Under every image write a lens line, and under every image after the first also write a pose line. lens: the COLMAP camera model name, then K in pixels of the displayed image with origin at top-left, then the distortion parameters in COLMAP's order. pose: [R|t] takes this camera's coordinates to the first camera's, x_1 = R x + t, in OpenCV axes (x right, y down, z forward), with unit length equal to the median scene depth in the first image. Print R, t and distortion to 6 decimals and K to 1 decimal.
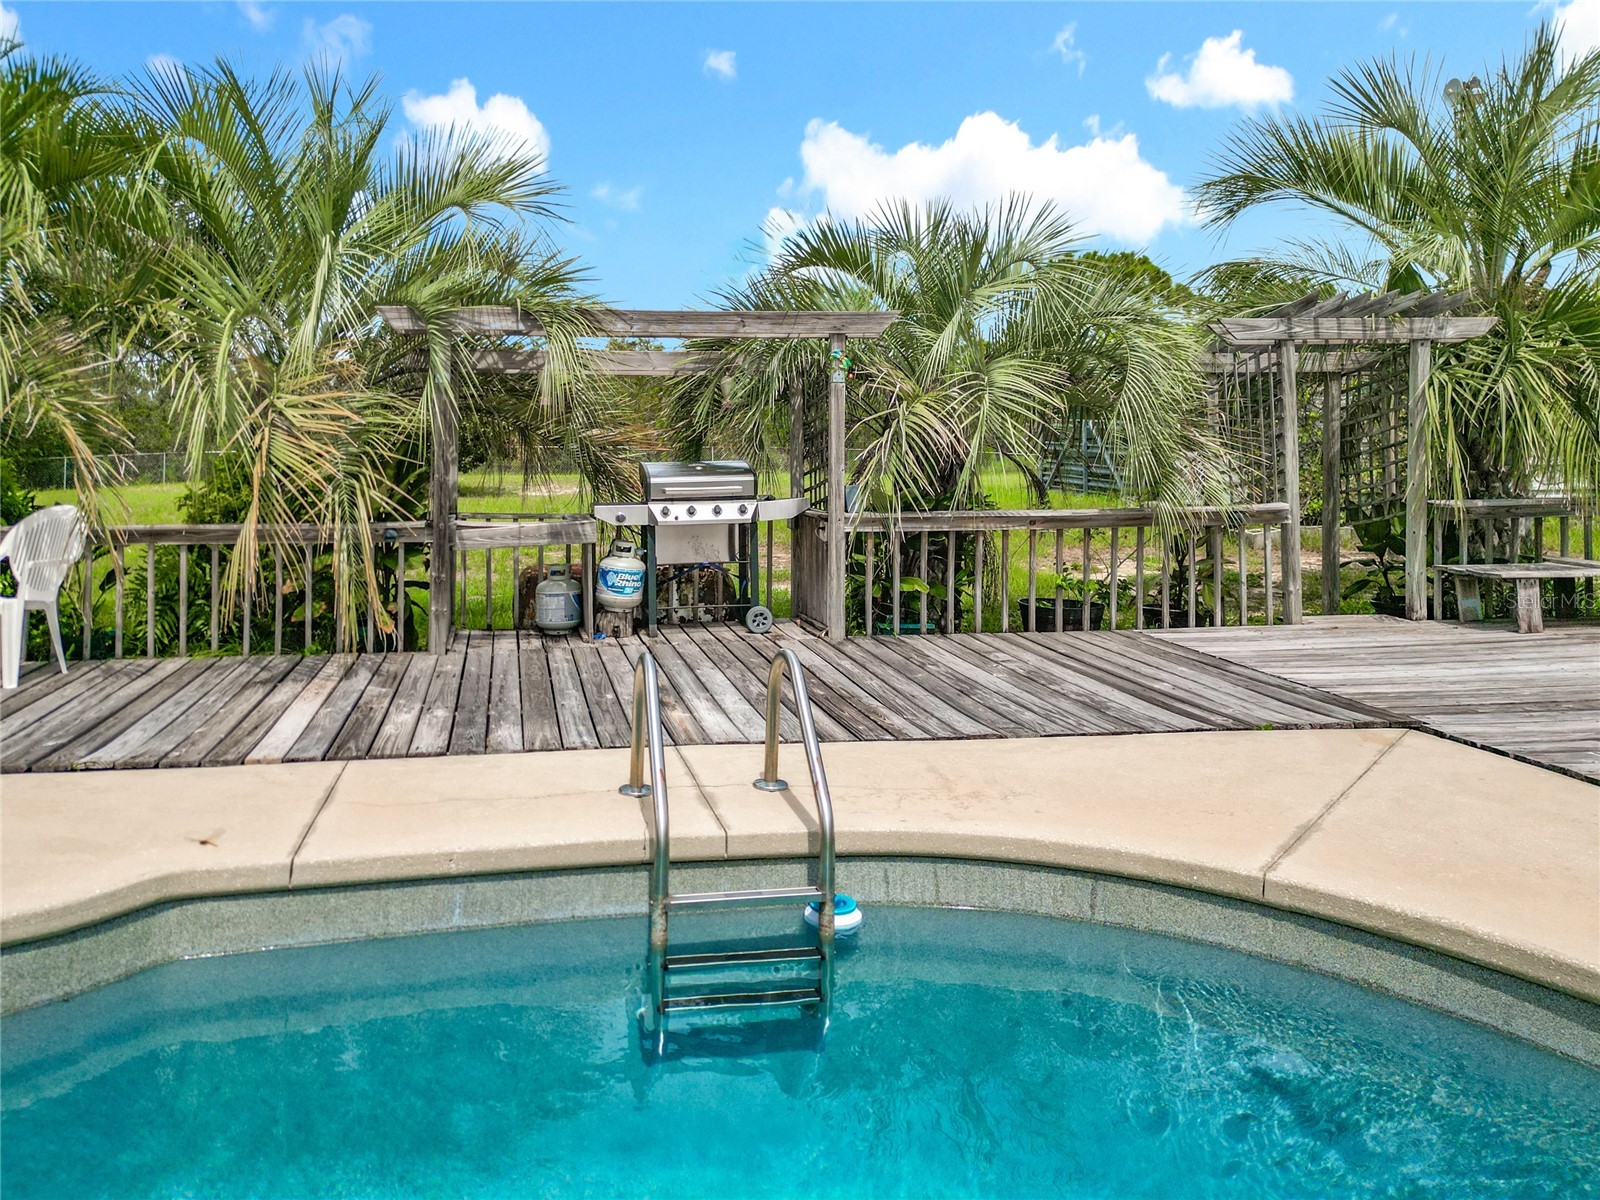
lens RADIAL K [[1223.6, 0, 800.0], [0, 1223.6, 600.0], [0, 0, 1]] dist [0.137188, -0.088783]
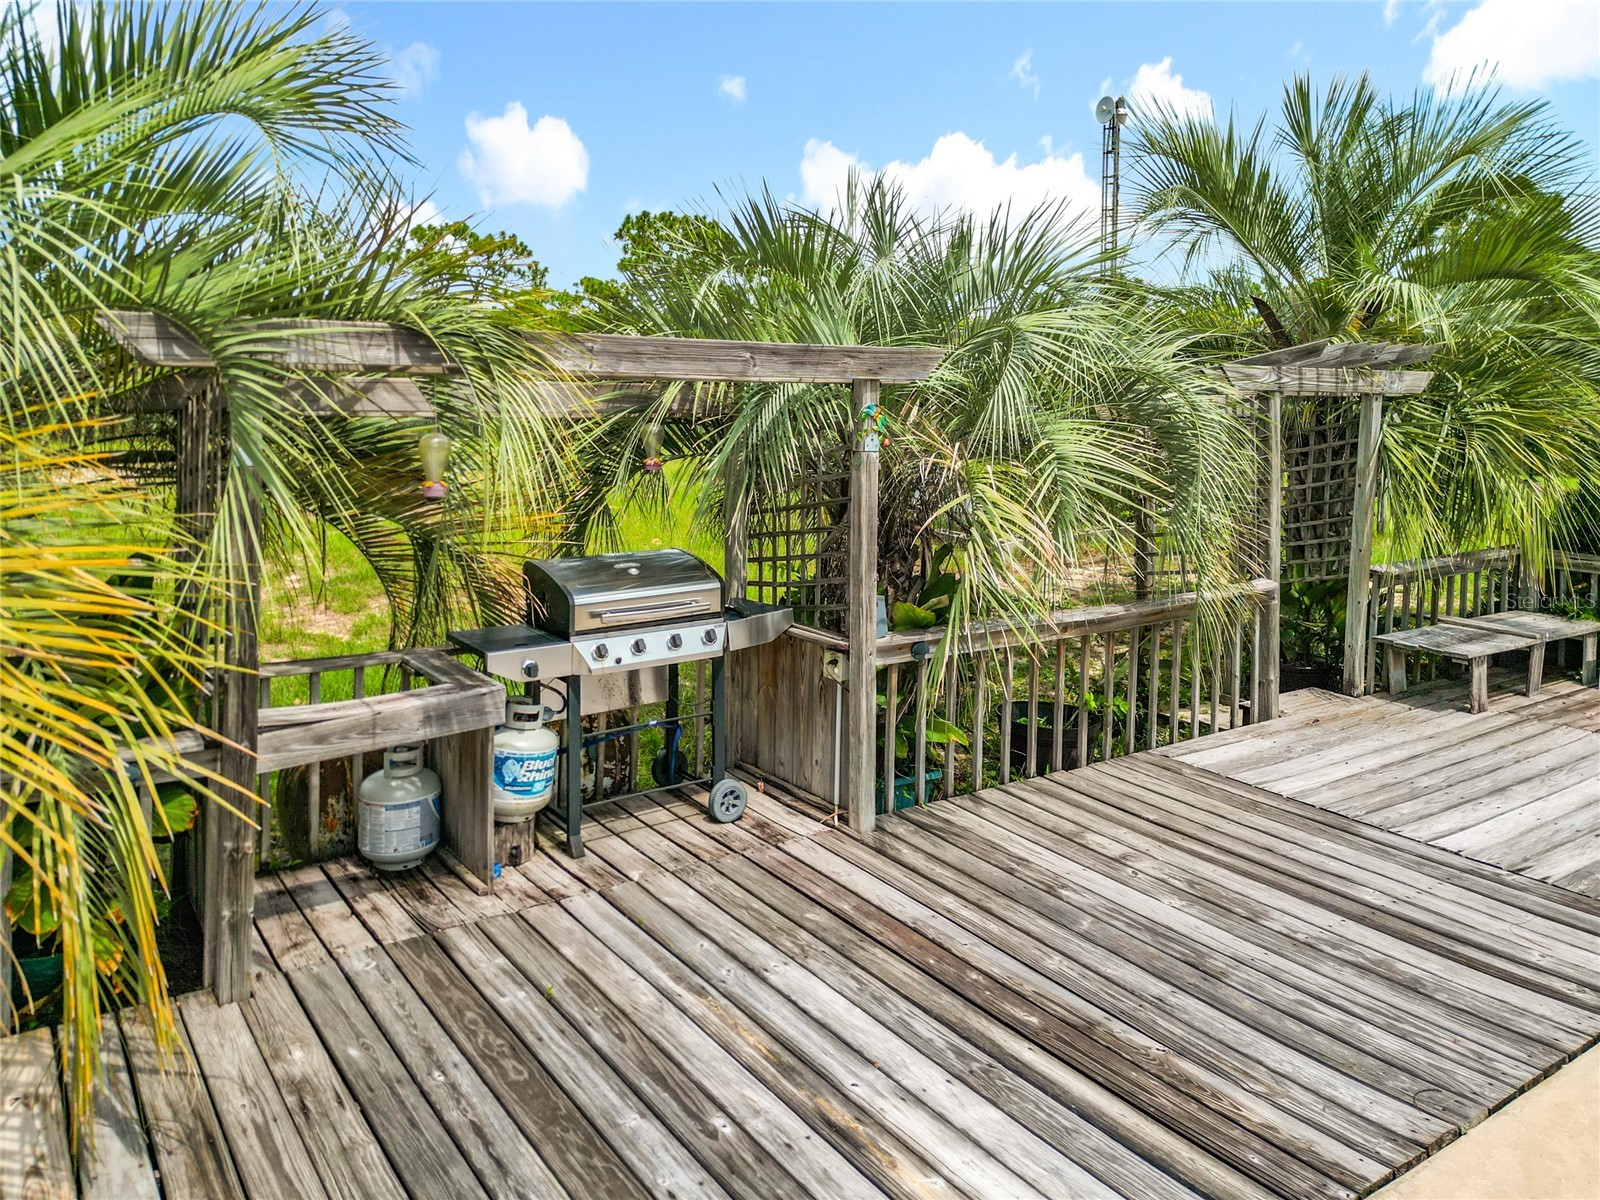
lens RADIAL K [[1151.4, 0, 798.6], [0, 1151.4, 535.5], [0, 0, 1]] dist [0.124758, -0.001162]
pose [[0.910813, -0.024614, 0.412085, -0.256469], [0.019421, 0.999670, 0.016784, -0.137821], [-0.412363, -0.007284, 0.910991, 0.429717]]
